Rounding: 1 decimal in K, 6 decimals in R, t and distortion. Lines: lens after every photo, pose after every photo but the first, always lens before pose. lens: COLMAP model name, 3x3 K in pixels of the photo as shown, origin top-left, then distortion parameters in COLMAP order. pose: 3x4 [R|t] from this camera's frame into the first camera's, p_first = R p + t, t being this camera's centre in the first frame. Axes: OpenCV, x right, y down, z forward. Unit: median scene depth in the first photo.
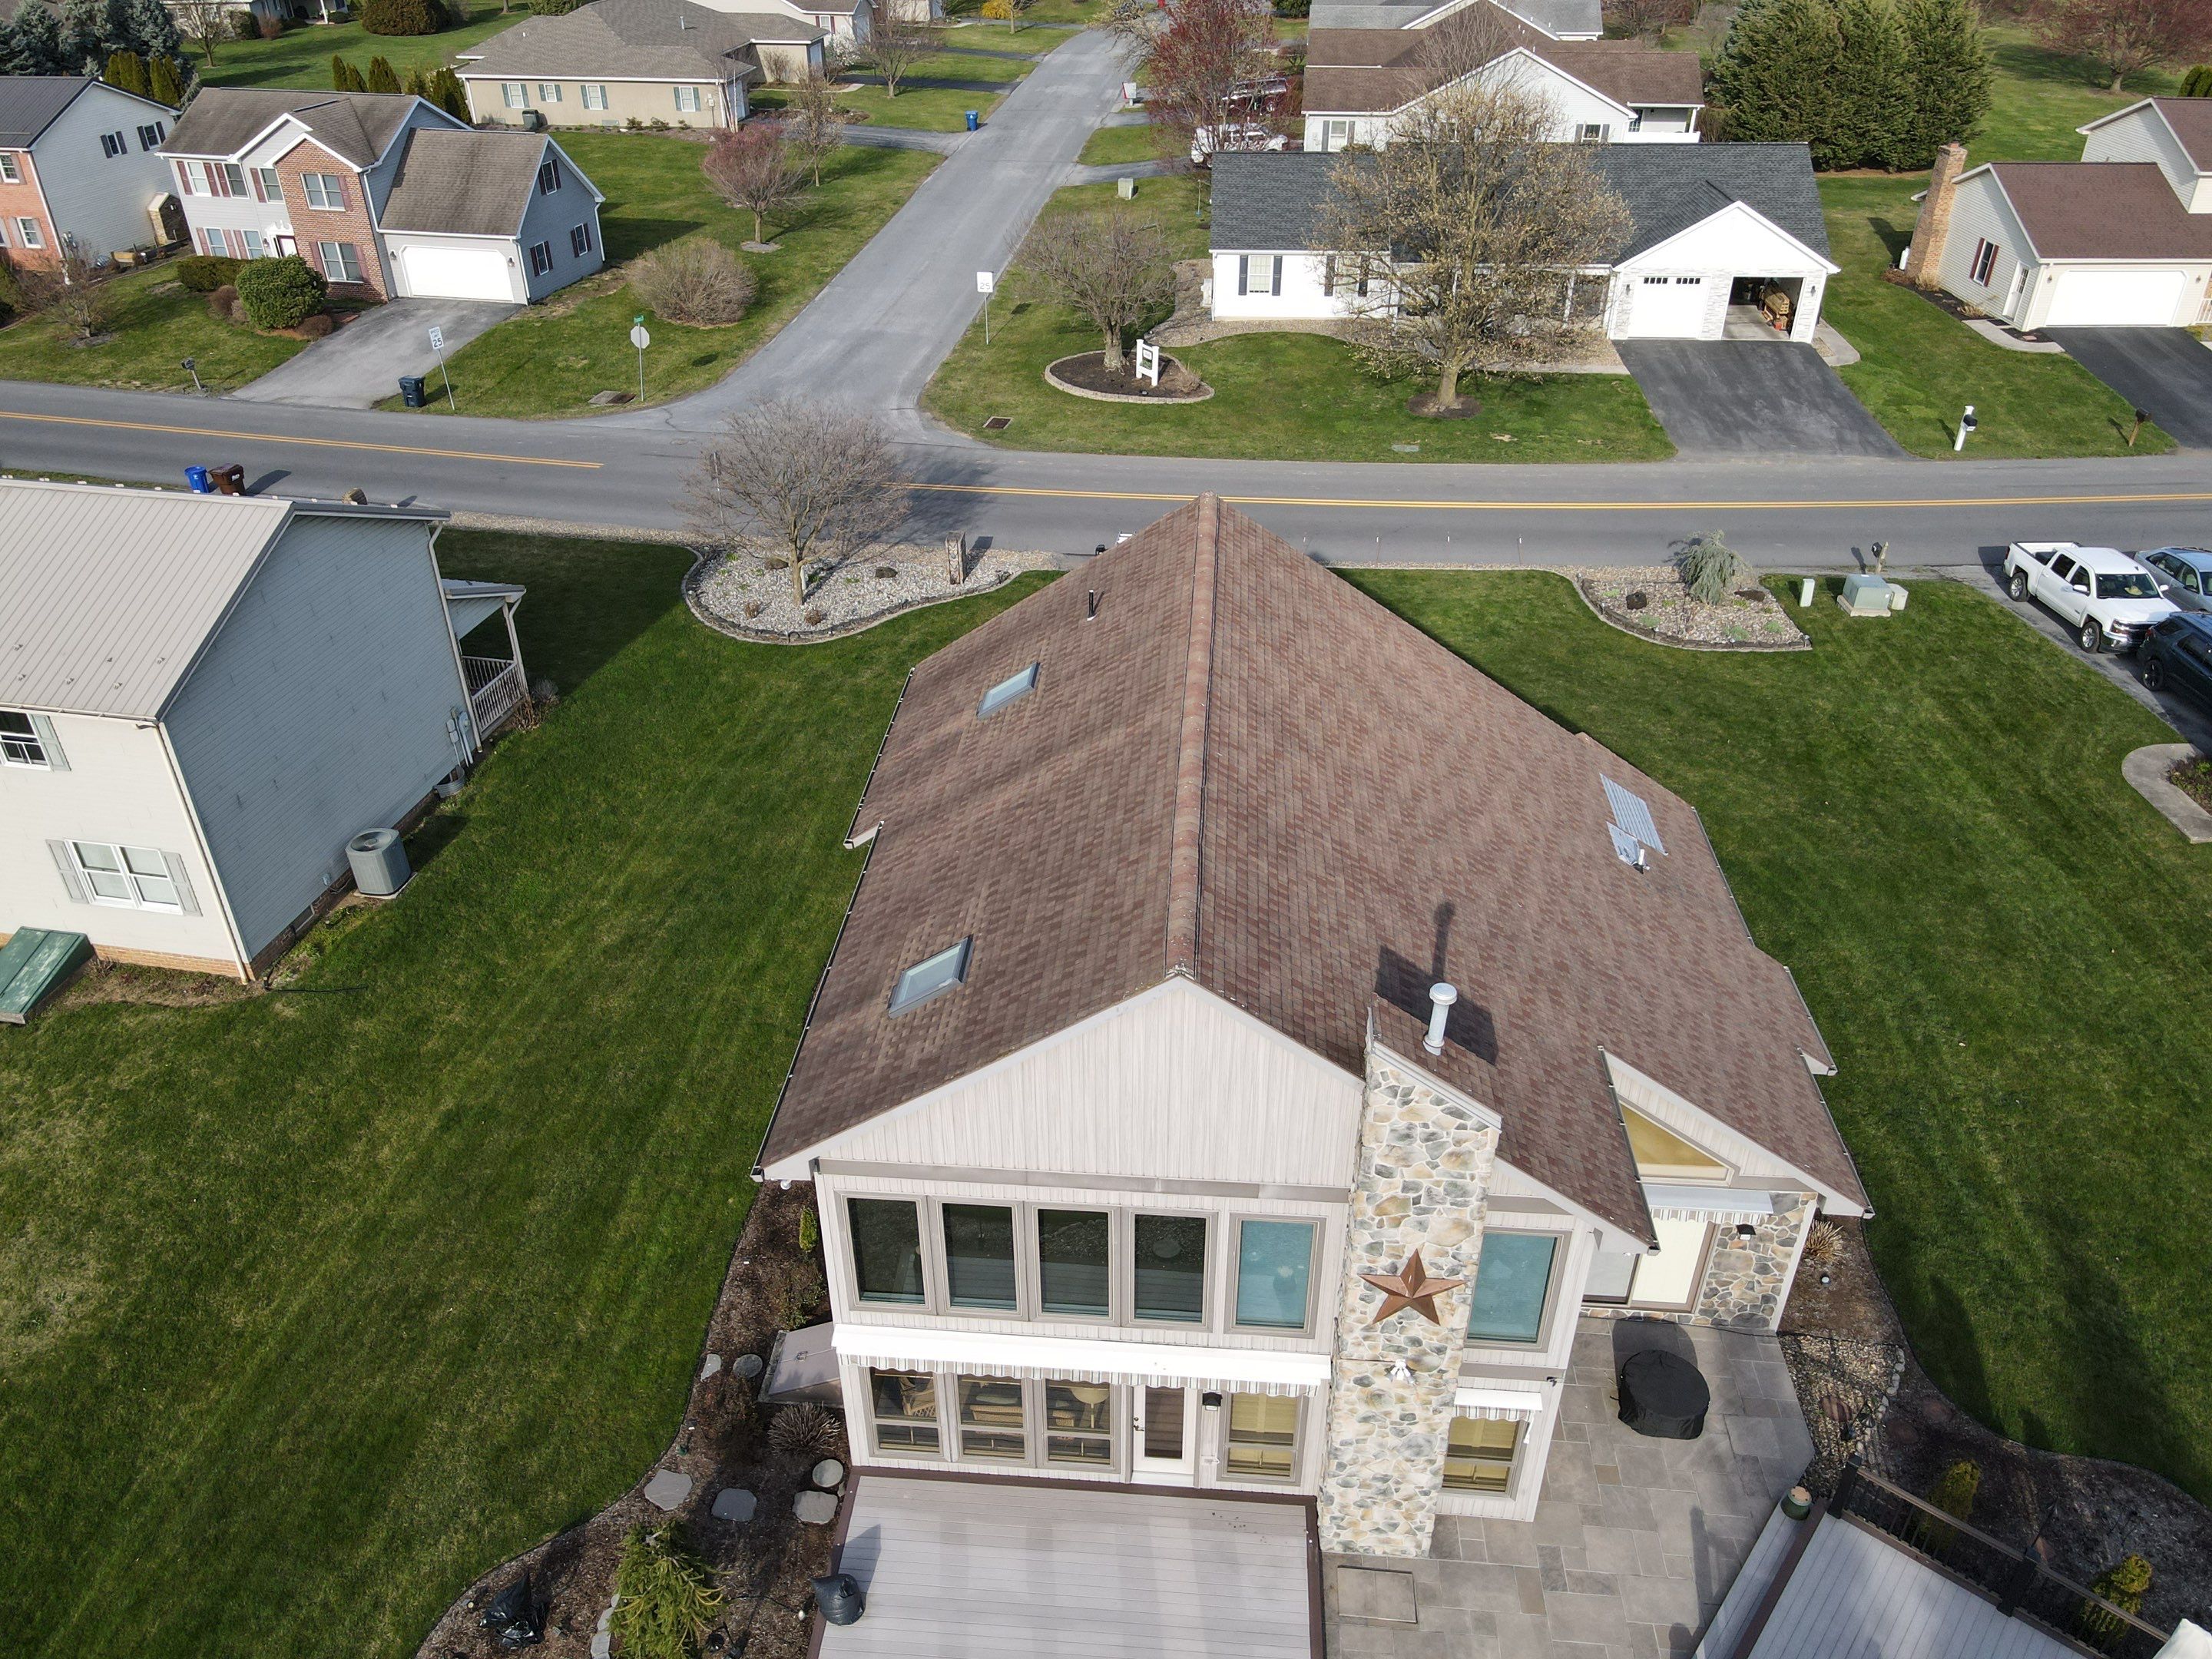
lens RADIAL K [[1623.5, 0, 1094.4], [0, 1623.5, 838.3], [0, 0, 1]] dist [0.005027, 0.019014]
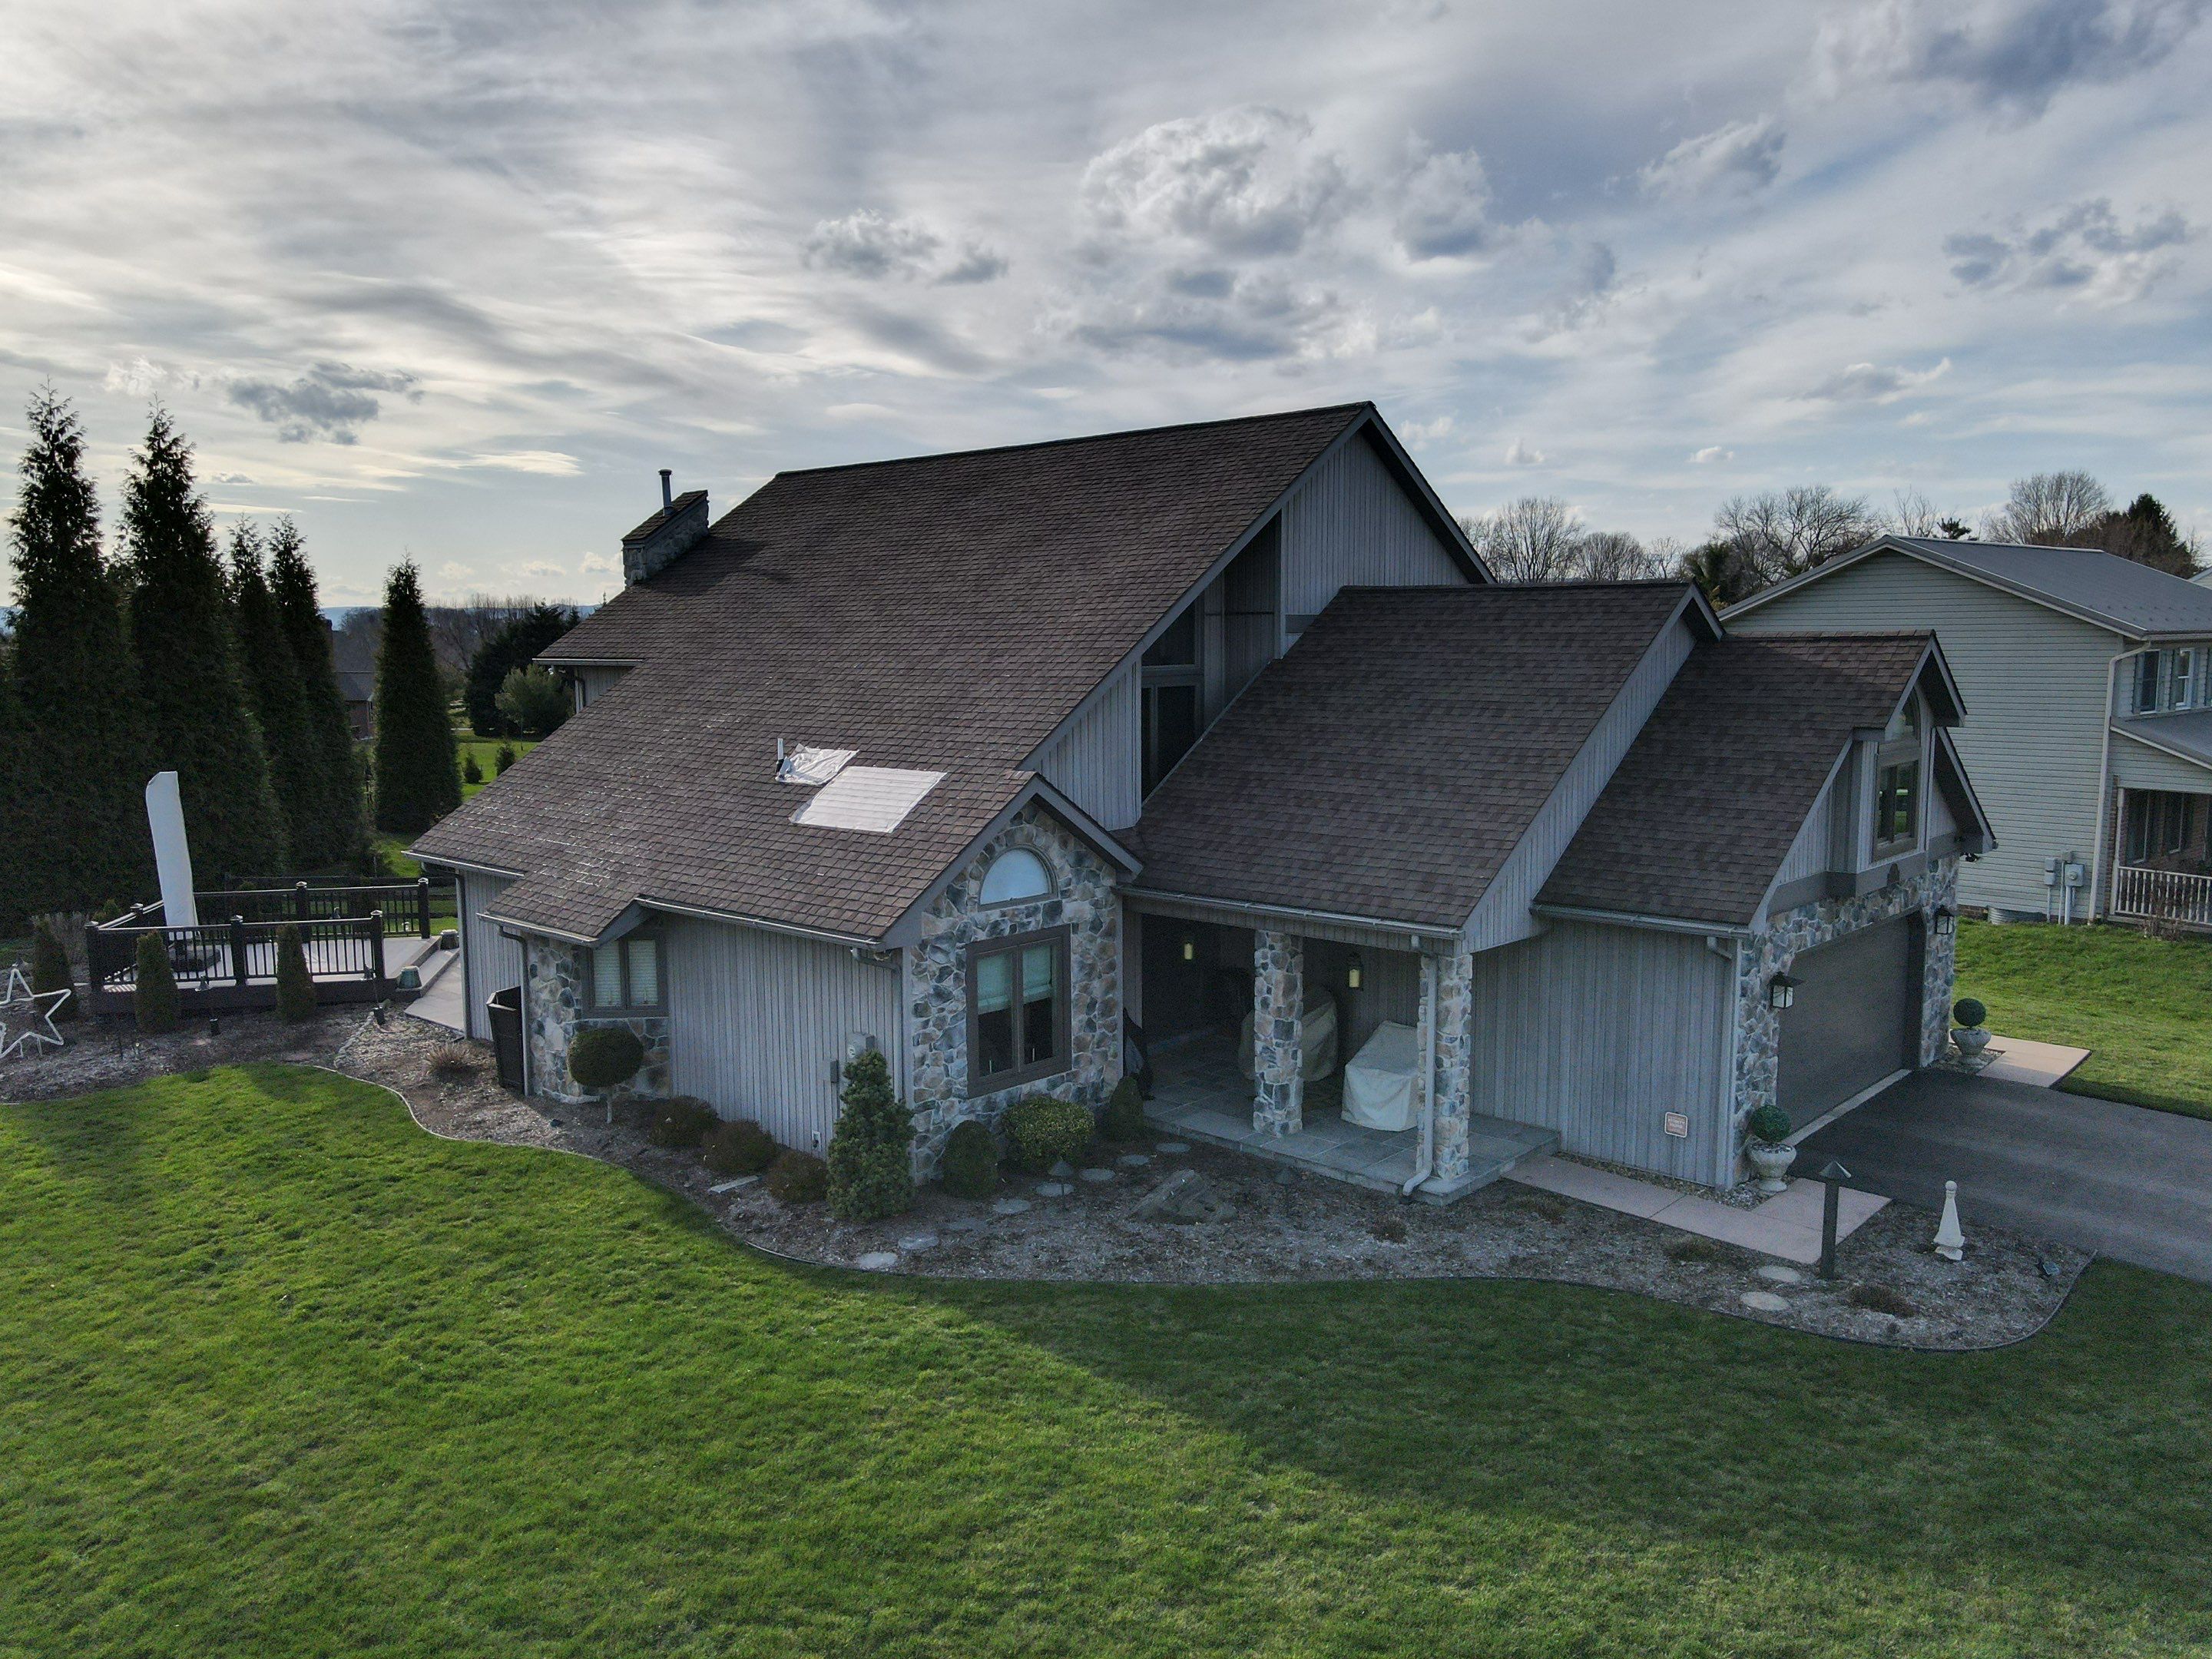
lens RADIAL K [[1623.5, 0, 1097.8], [0, 1623.5, 837.8], [0, 0, 1]] dist [0.005027, 0.019014]
pose [[-0.616056, 0.107110, -0.780386, 0.508307], [-0.416763, 0.796364, 0.438306, -0.212171], [0.668419, 0.595257, -0.445965, 0.878625]]
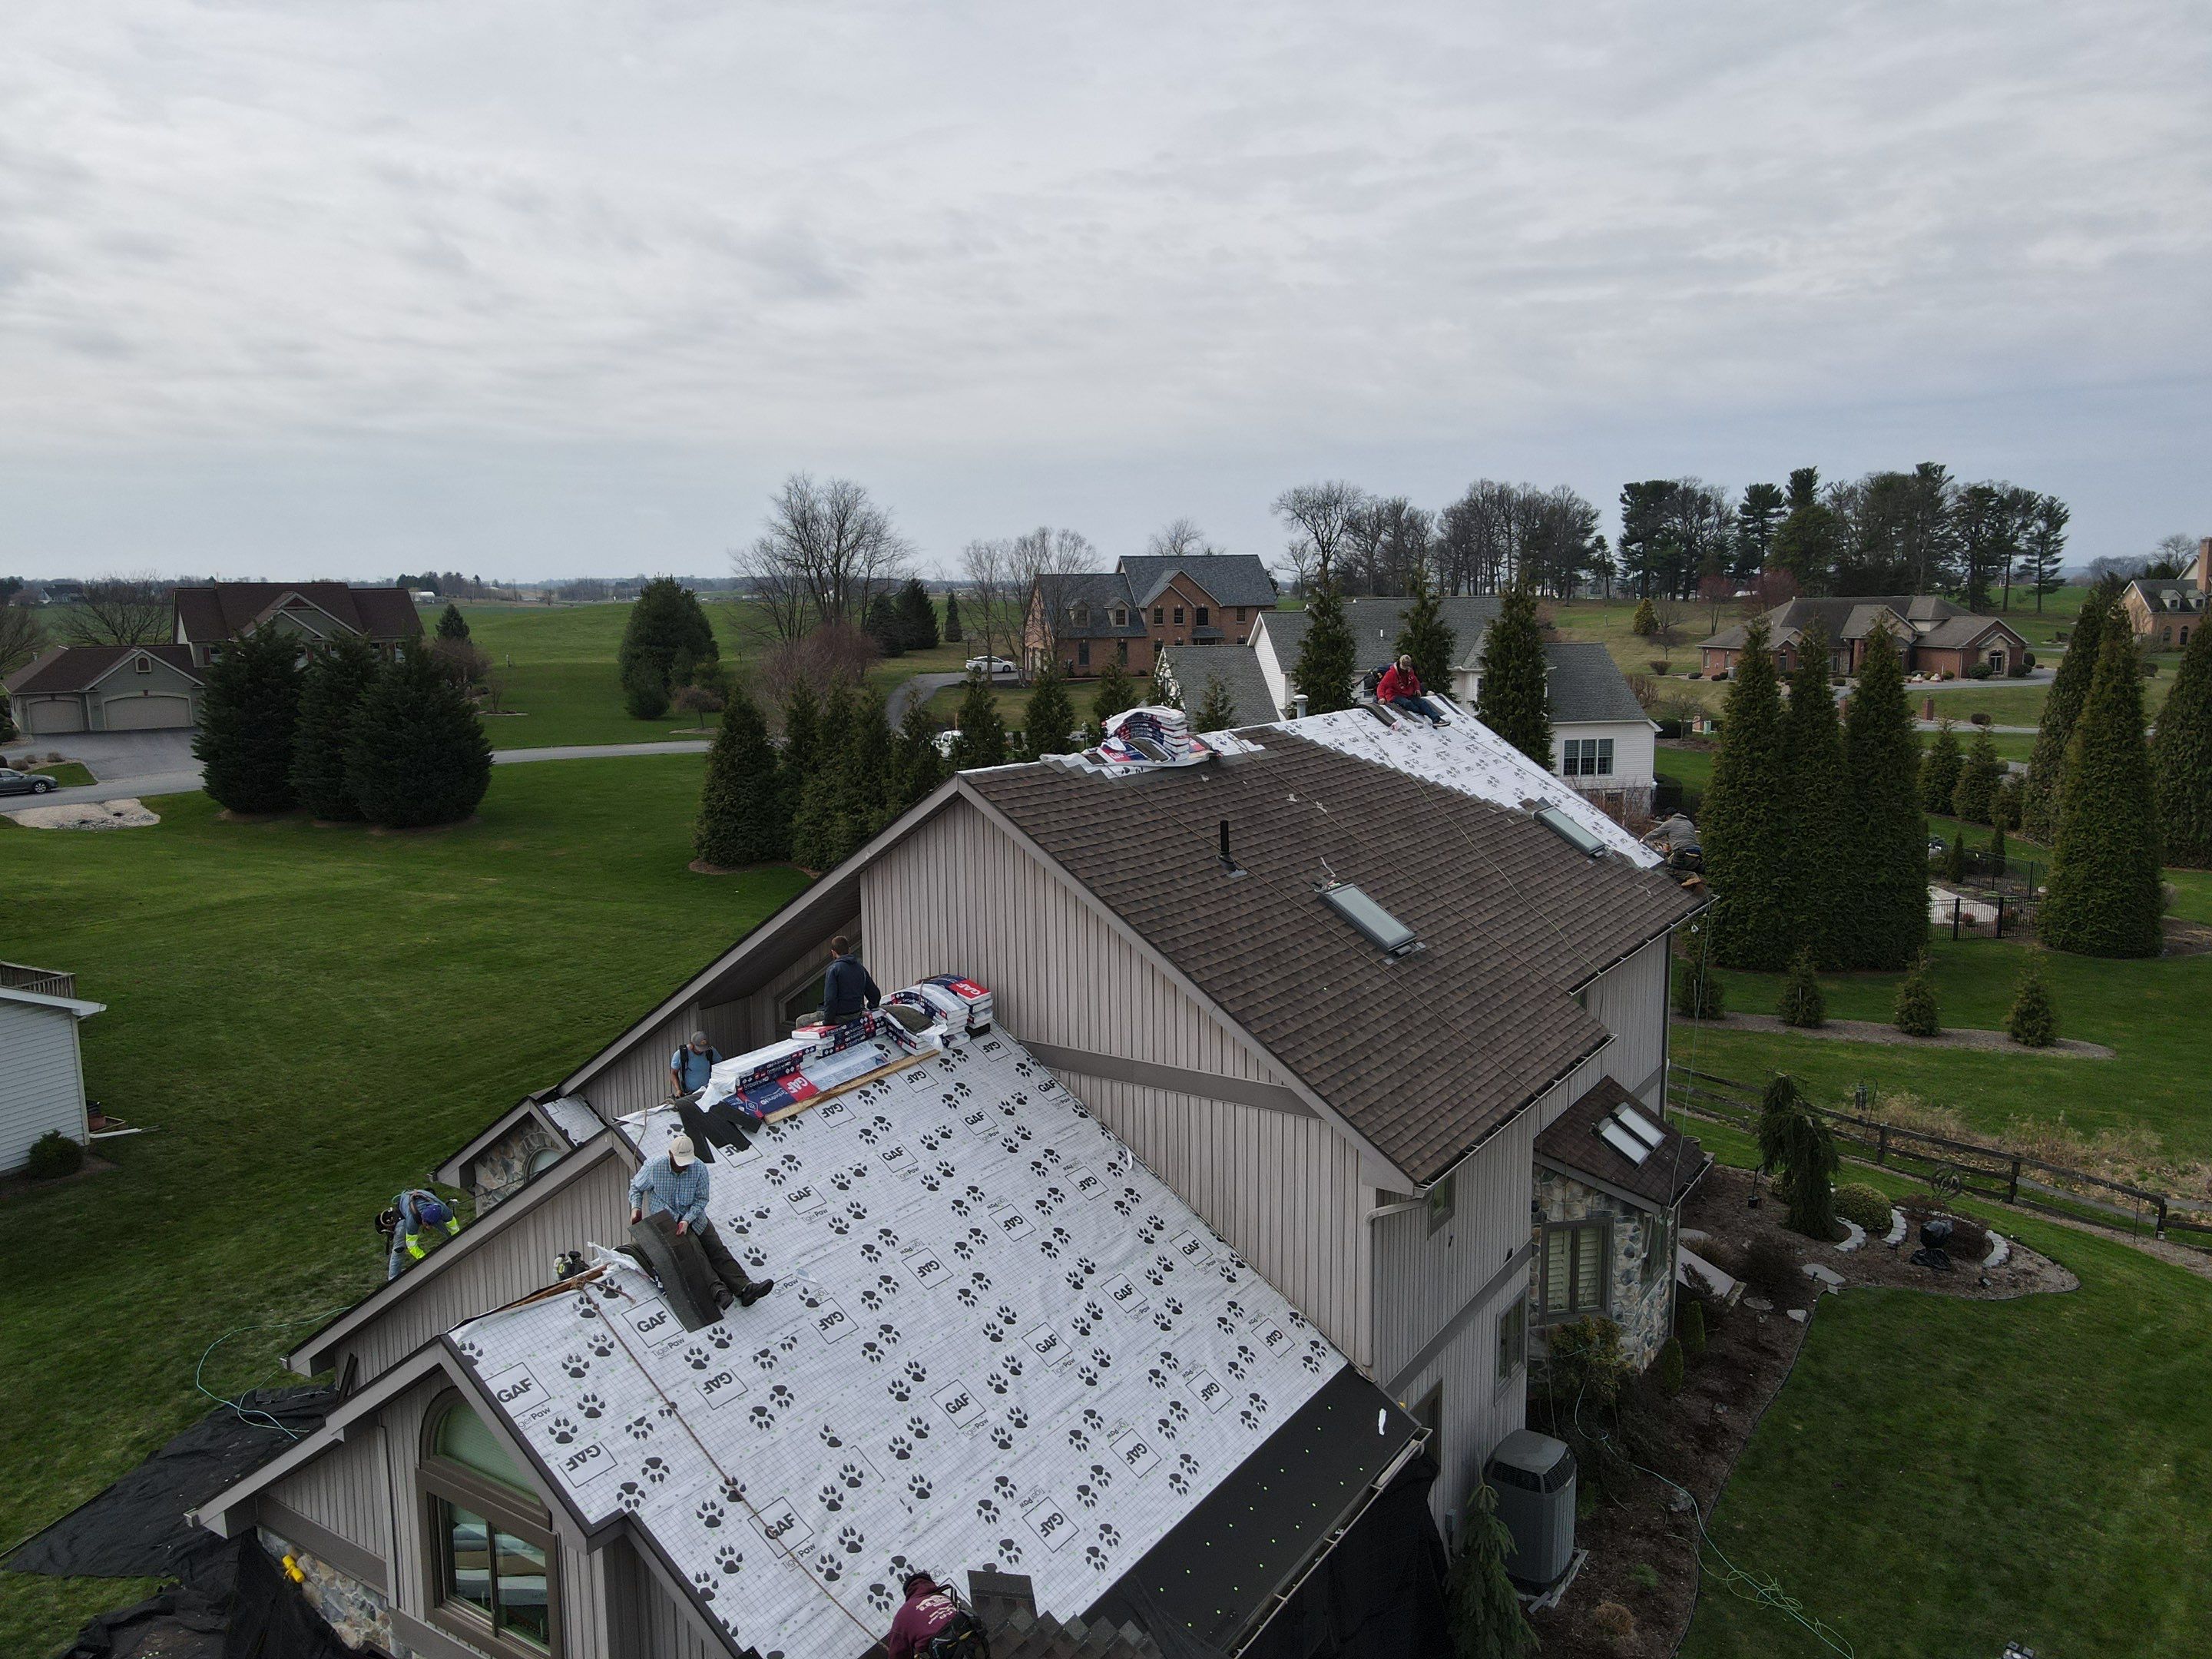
lens RADIAL K [[1623.5, 0, 1096.3], [0, 1623.5, 837.4], [0, 0, 1]] dist [0.005027, 0.019014]
pose [[-0.873499, -0.060213, 0.483088, -0.174276], [0.276309, 0.755682, 0.593800, -0.343796], [-0.400815, 0.652165, -0.643450, 0.875729]]
